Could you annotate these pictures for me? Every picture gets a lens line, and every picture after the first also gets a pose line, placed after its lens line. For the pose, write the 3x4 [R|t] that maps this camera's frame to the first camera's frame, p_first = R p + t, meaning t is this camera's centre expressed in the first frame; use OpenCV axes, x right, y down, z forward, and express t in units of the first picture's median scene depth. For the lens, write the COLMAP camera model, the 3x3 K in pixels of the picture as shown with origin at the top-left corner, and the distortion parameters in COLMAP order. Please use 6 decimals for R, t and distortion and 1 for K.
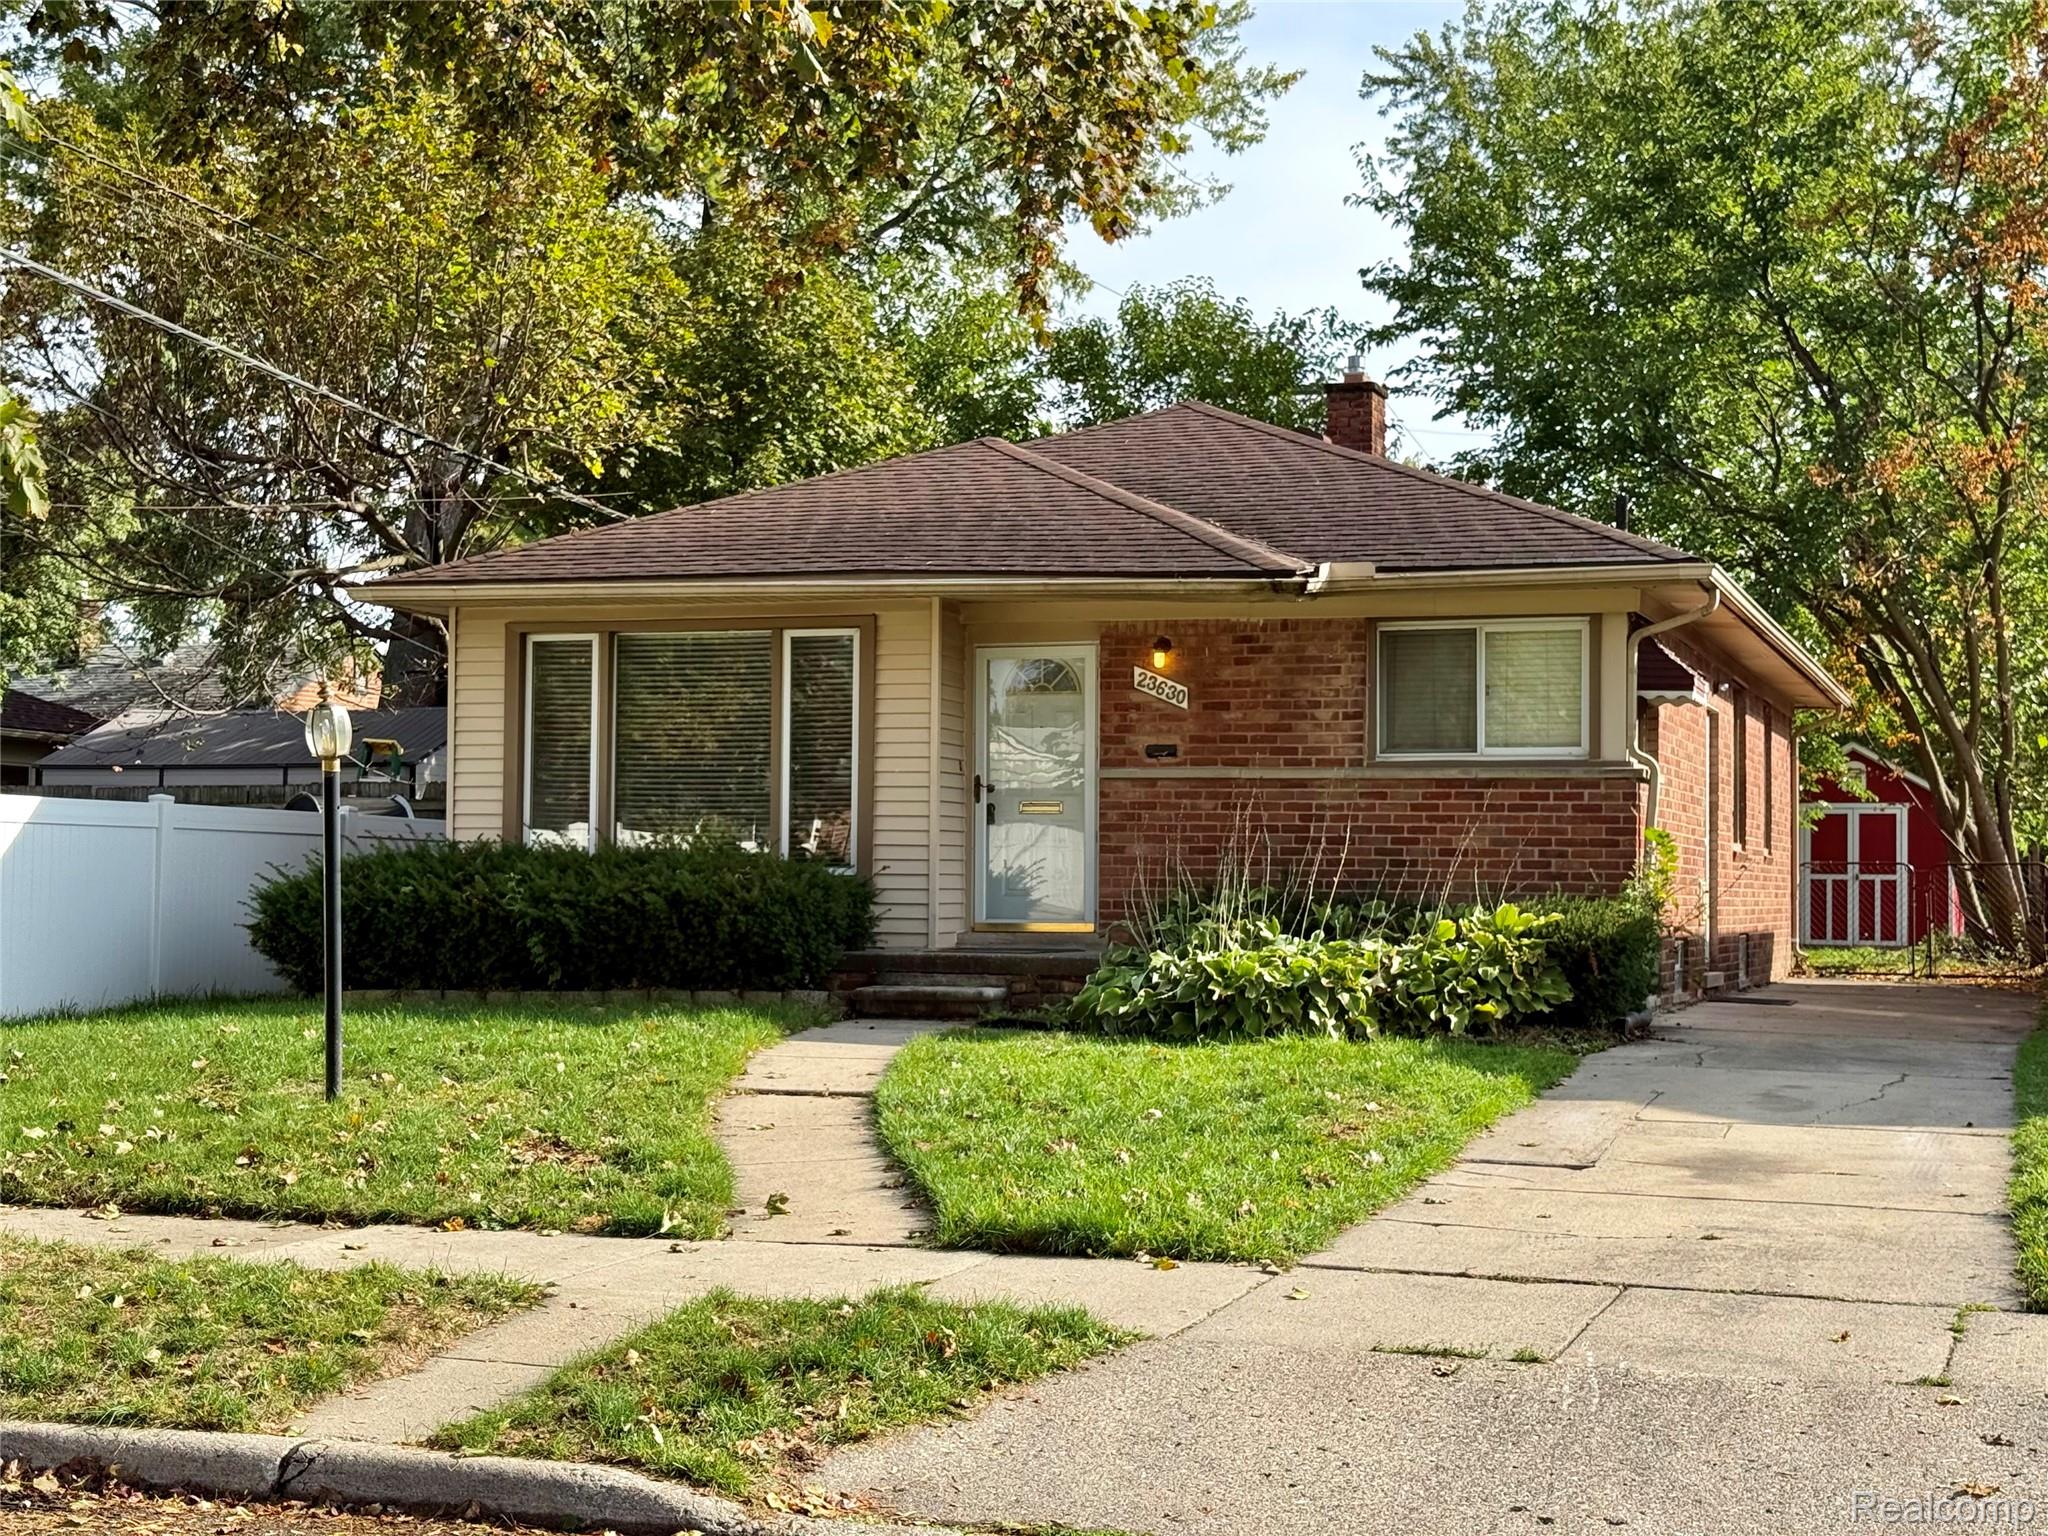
lens RADIAL K [[2787.2, 0, 1034.0], [0, 2787.2, 766.1], [0, 0, 1]] dist [0.057324, 0.000000]
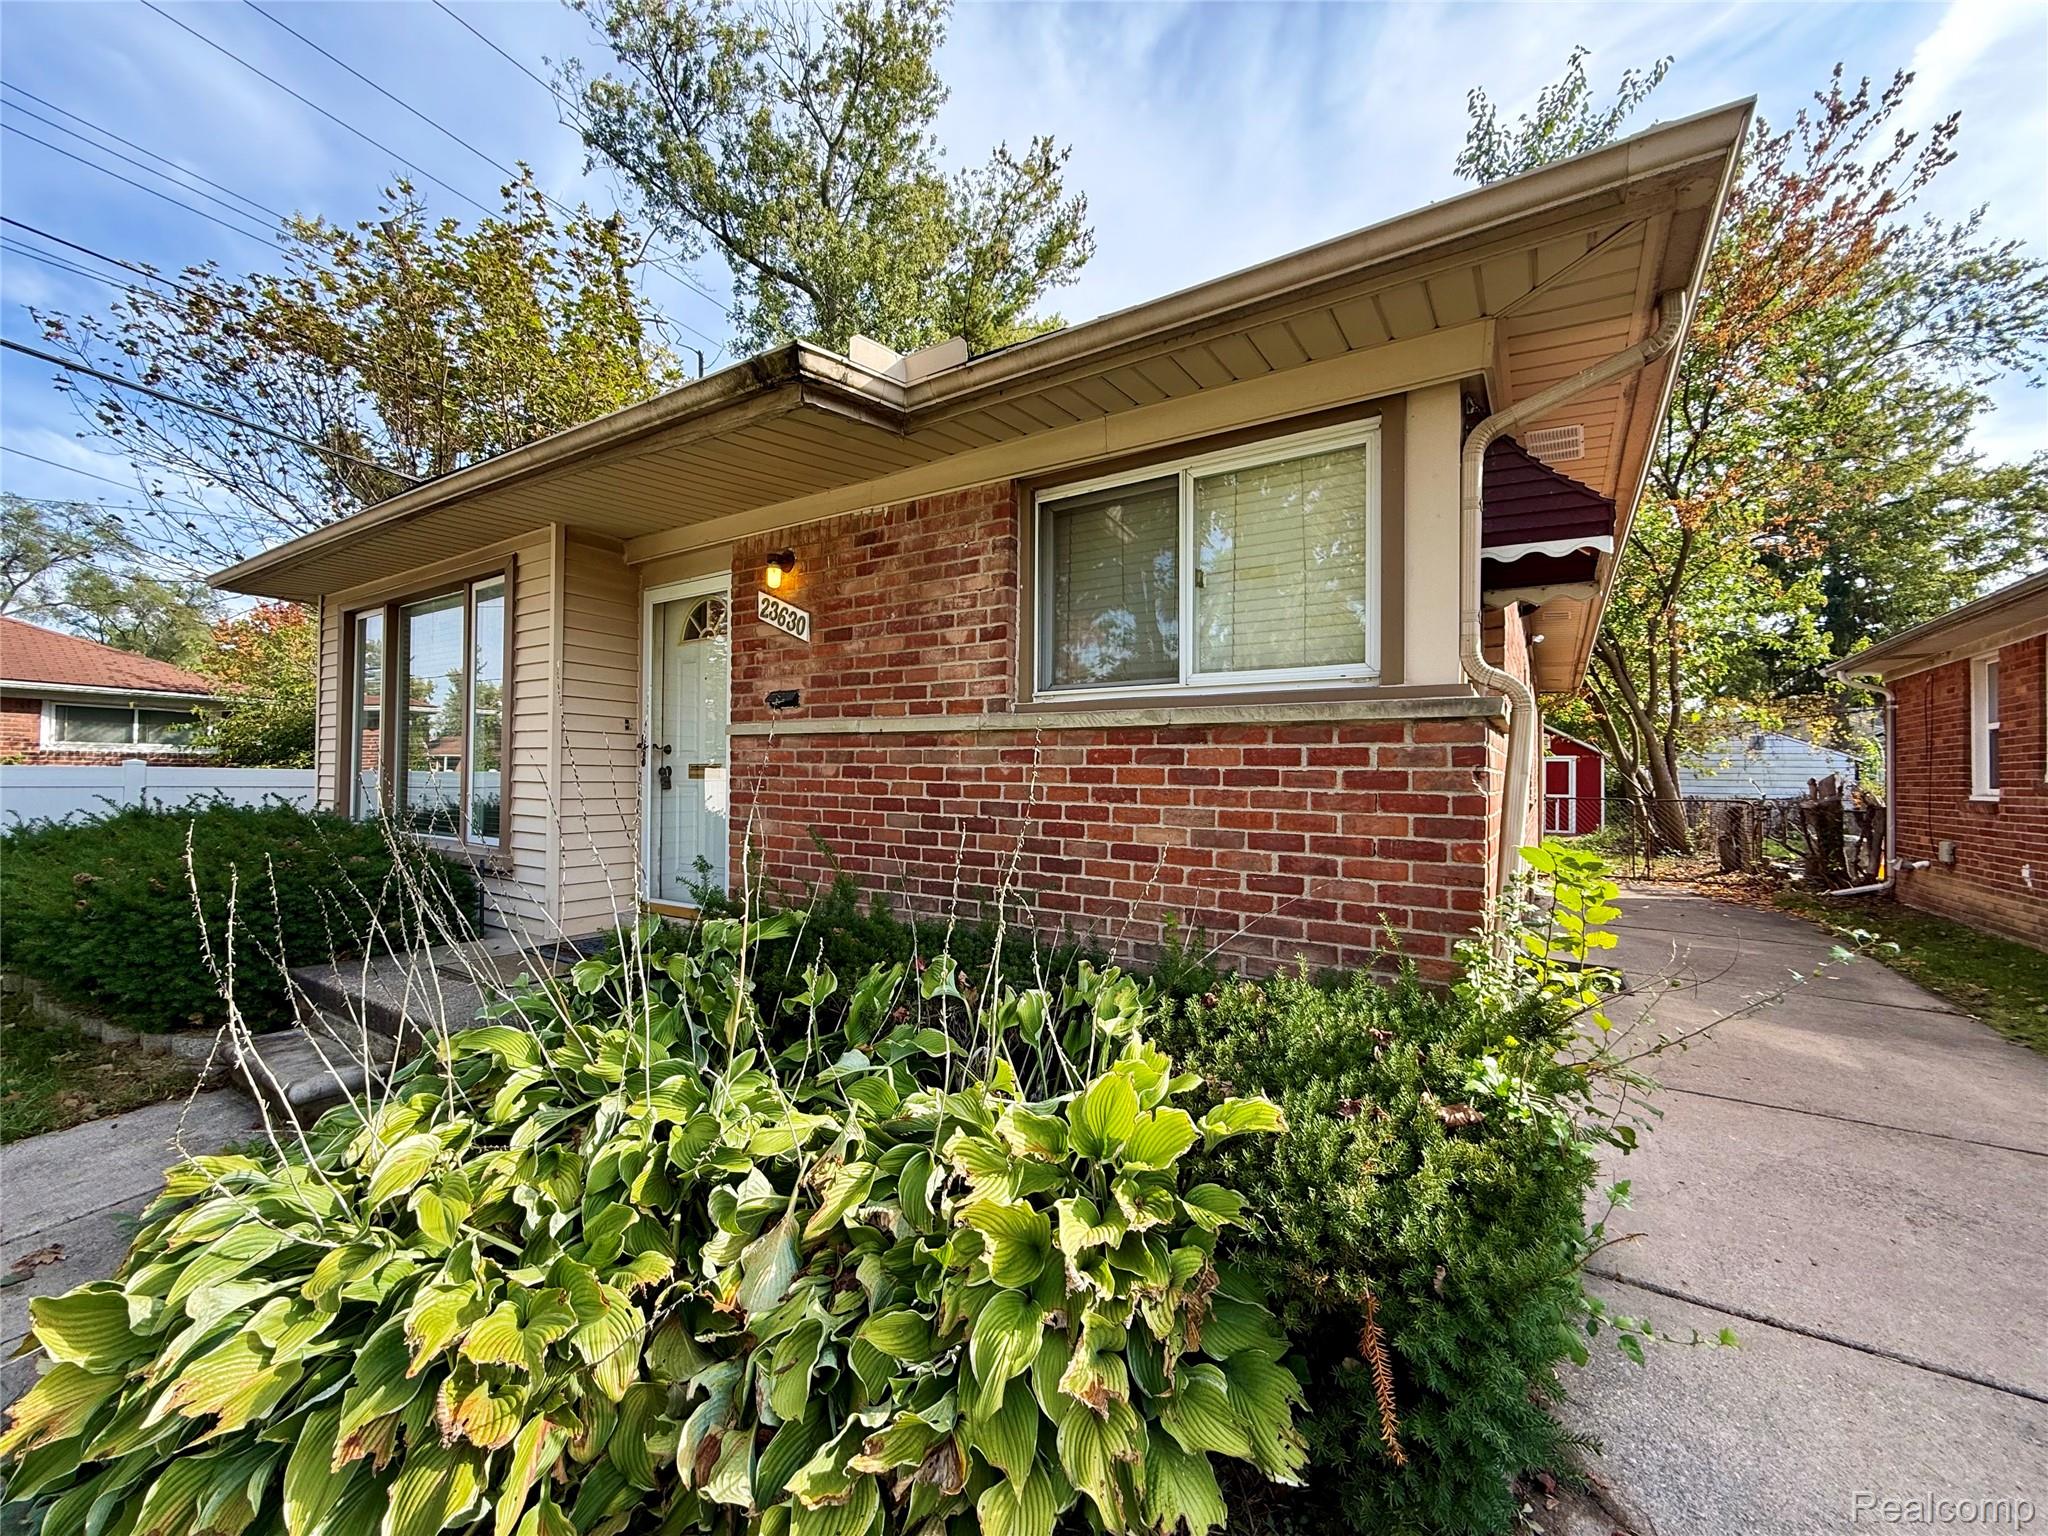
lens RADIAL K [[817.4, 0, 1026.8], [0, 817.4, 768.6], [0, 0, 1]] dist [0.001397, -0.000598]
pose [[0.975765, -0.001460, -0.218818, 0.159421], [0.007859, 0.999566, 0.028378, 0.007858], [0.218682, -0.029410, 0.975353, 0.794478]]
